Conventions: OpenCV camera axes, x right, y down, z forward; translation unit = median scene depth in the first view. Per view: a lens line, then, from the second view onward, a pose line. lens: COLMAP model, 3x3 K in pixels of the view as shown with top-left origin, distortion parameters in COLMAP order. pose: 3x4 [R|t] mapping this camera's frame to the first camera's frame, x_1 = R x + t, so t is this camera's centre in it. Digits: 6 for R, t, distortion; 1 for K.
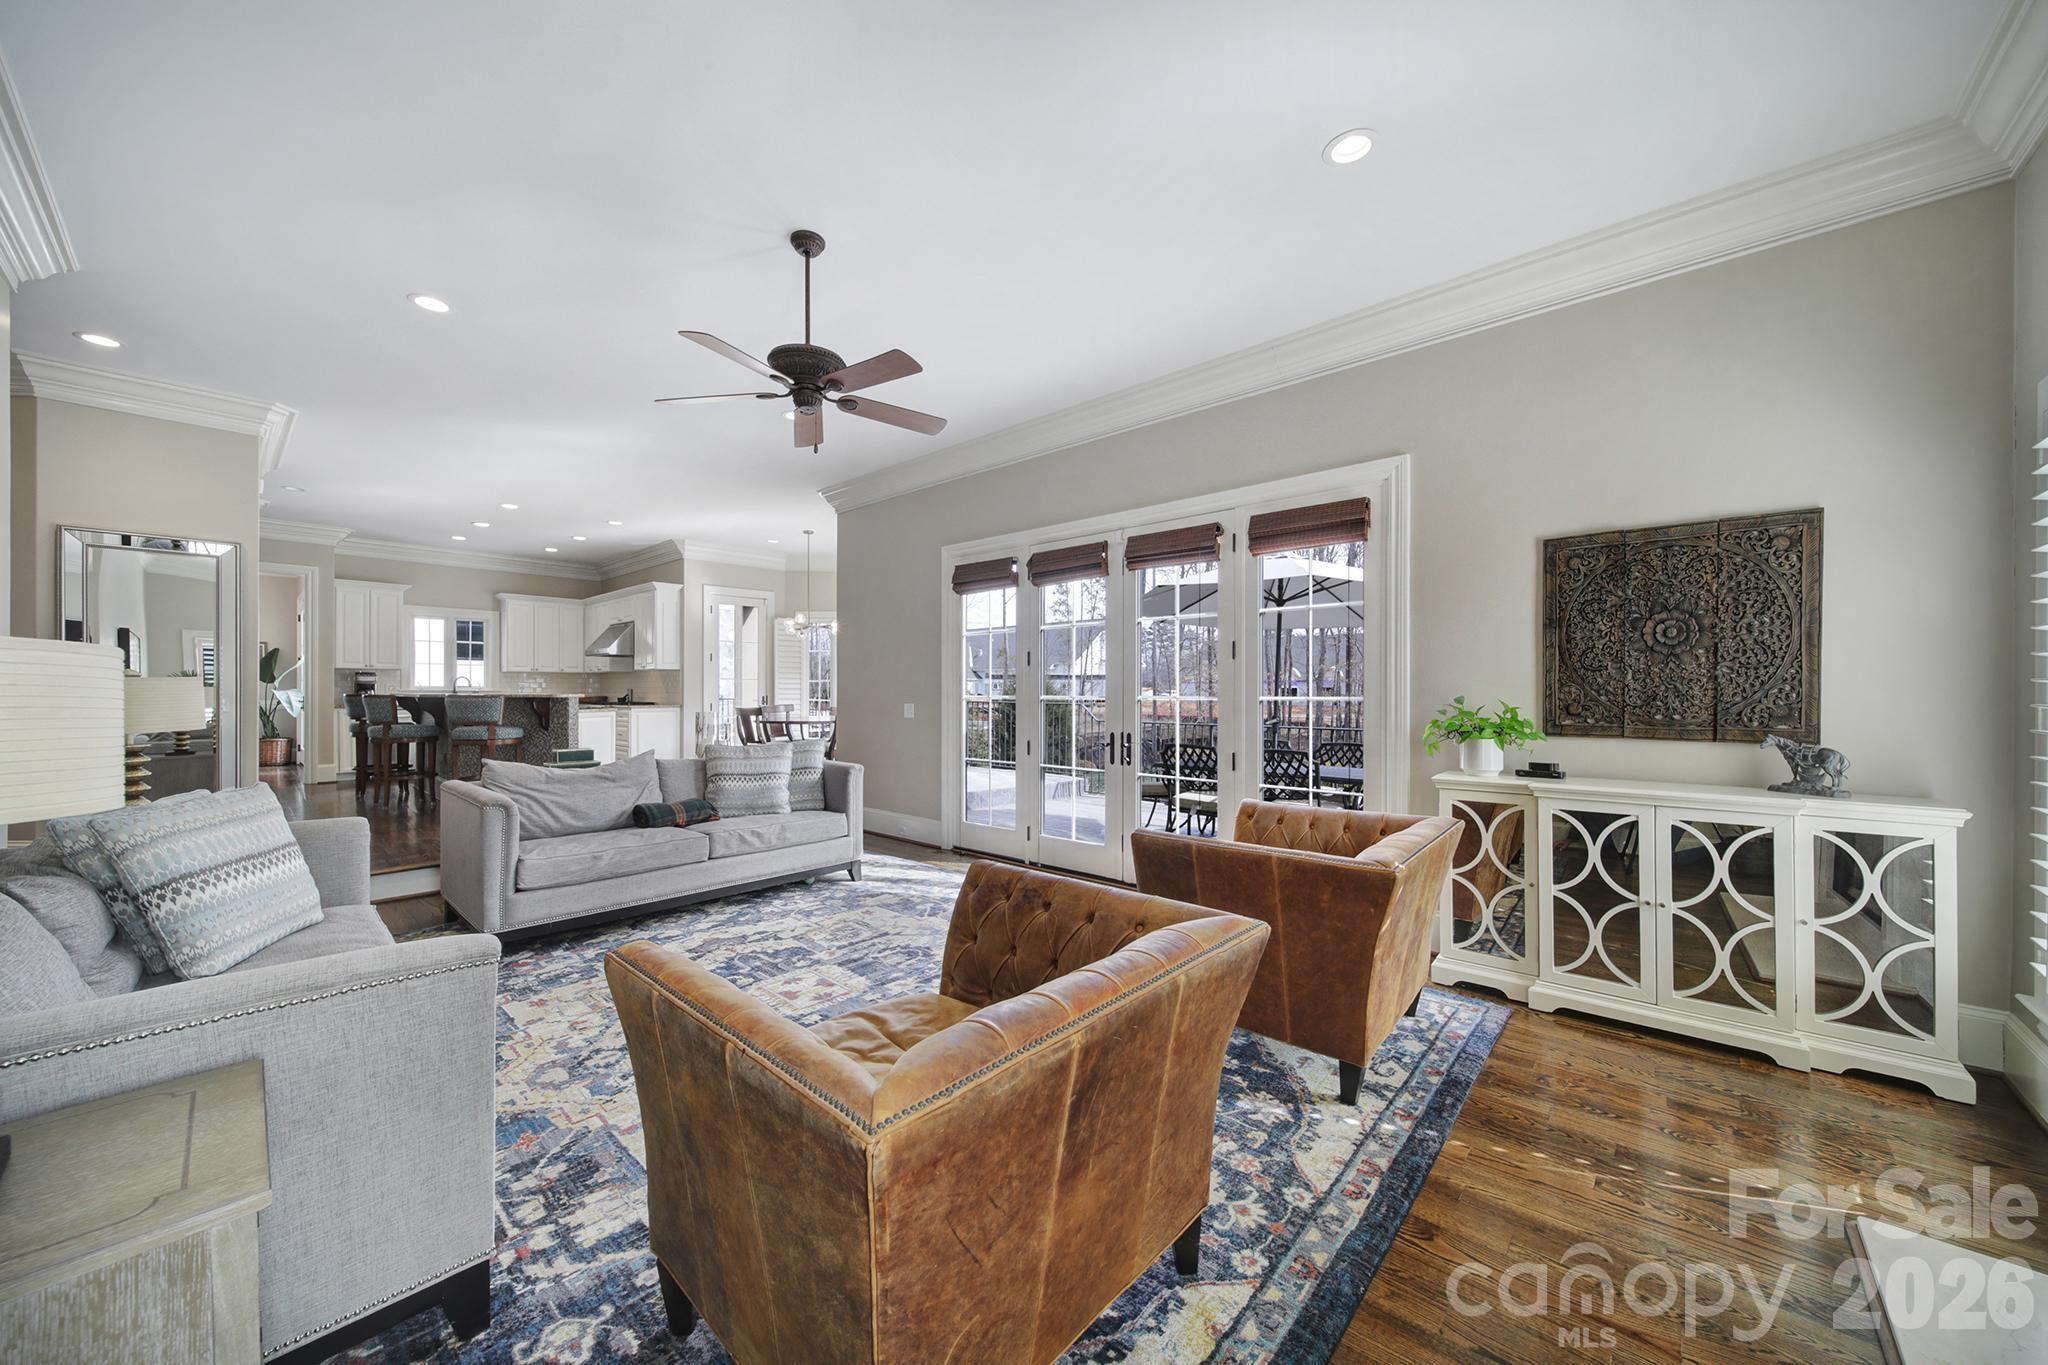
lens RADIAL K [[724.5, 0, 1012.2], [0, 724.5, 691.3], [0, 0, 1]] dist [-0.000912, -0.000587]
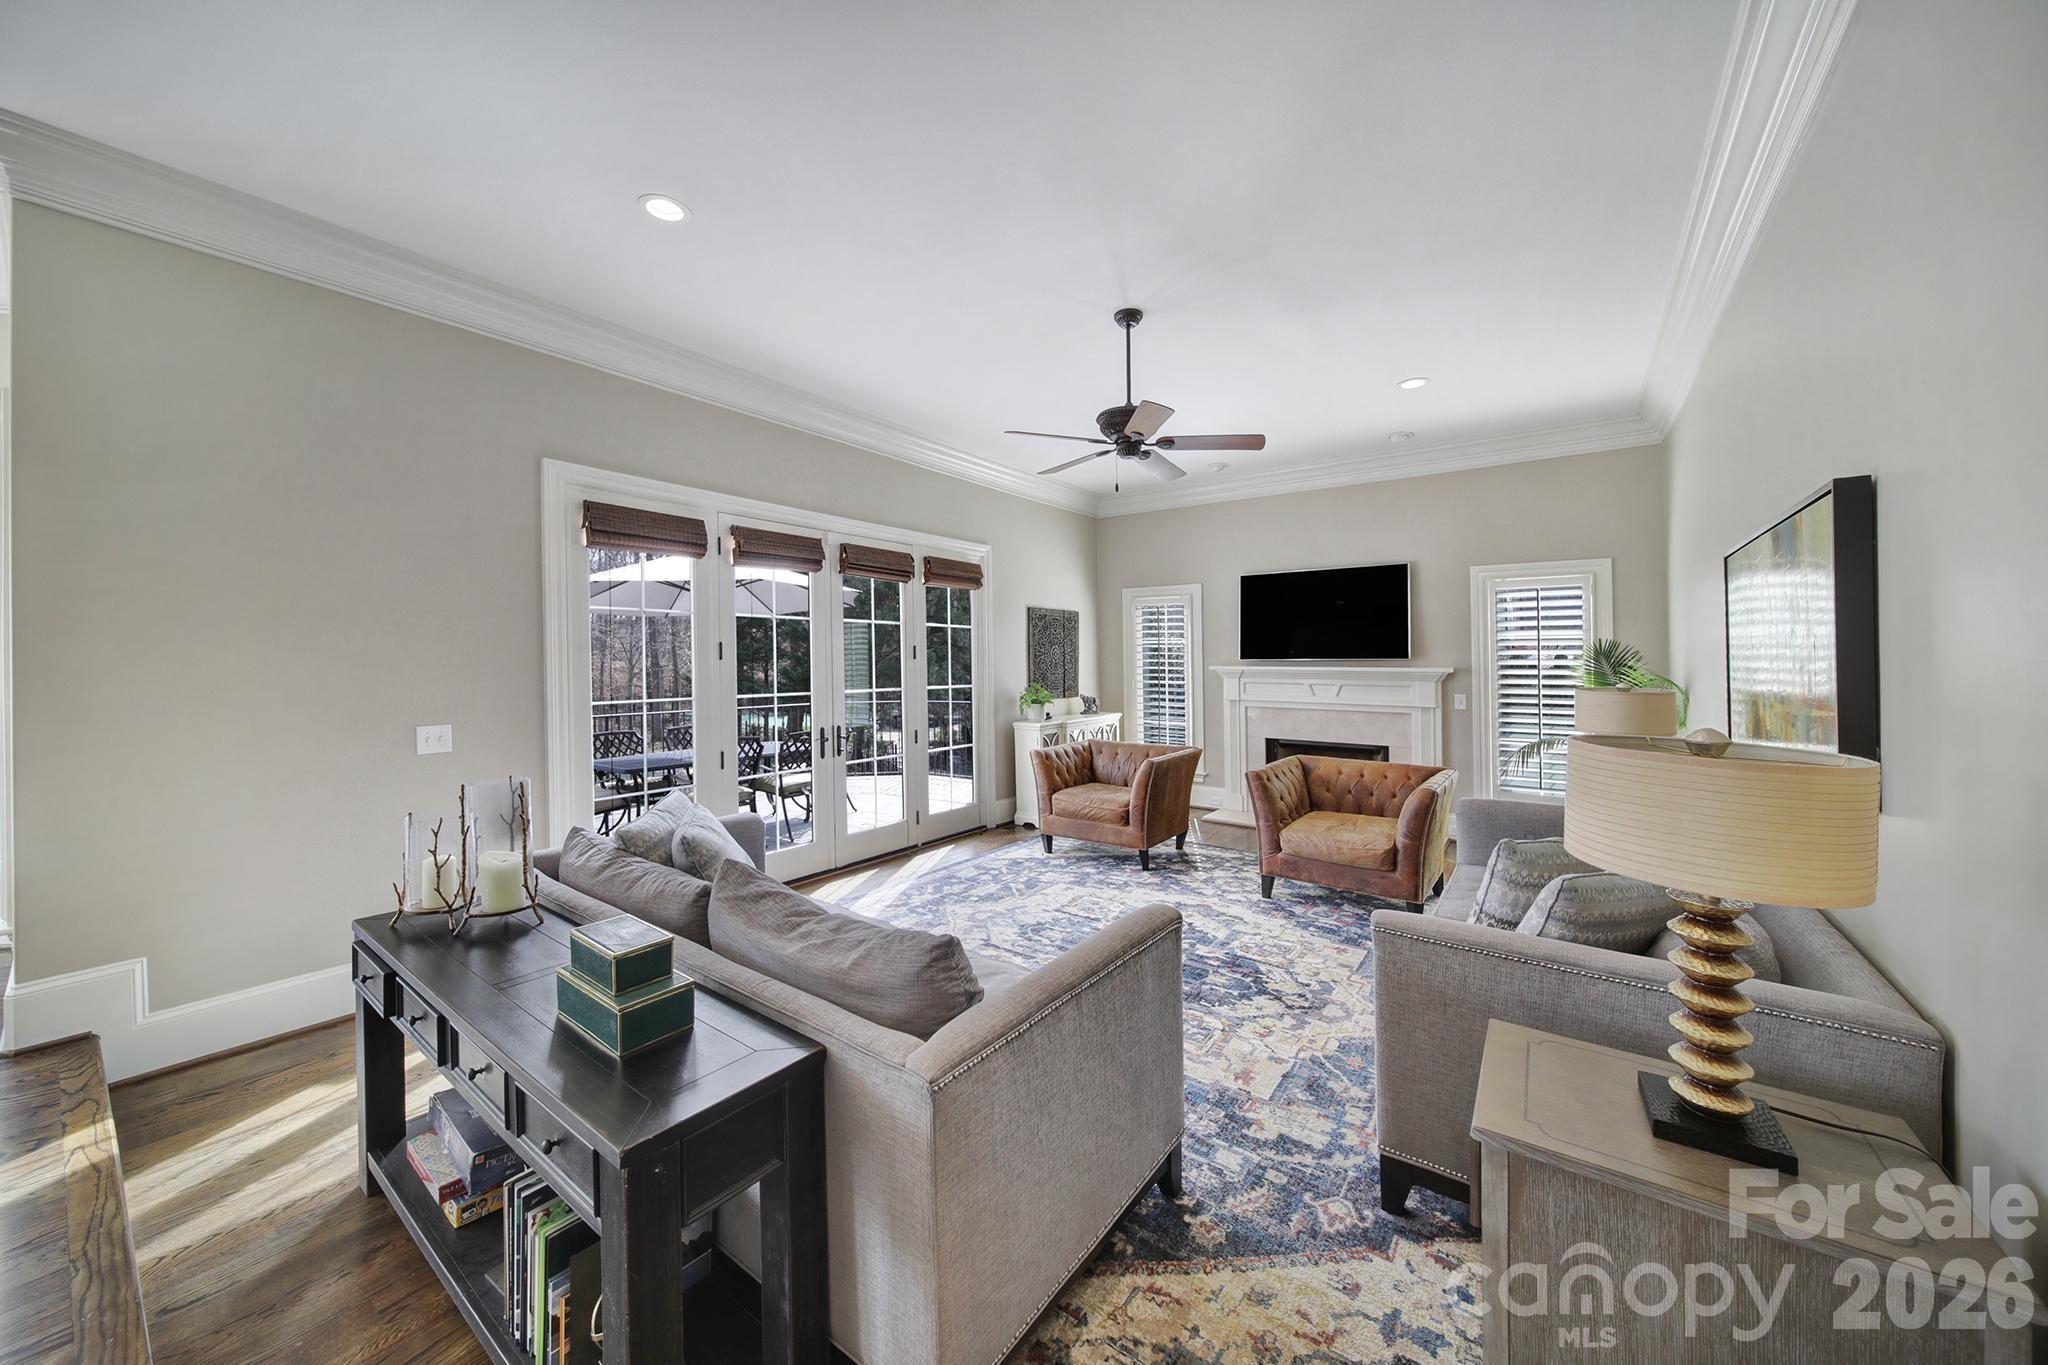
lens RADIAL K [[724.5, 0, 1025.3], [0, 724.5, 660.2], [0, 0, 1]] dist [-0.000912, -0.000587]
pose [[-0.097716, 0.006785, 0.995191, -1.219391], [0.019998, 0.999788, -0.004853, -0.042946], [-0.995013, 0.019427, -0.097831, 1.101065]]
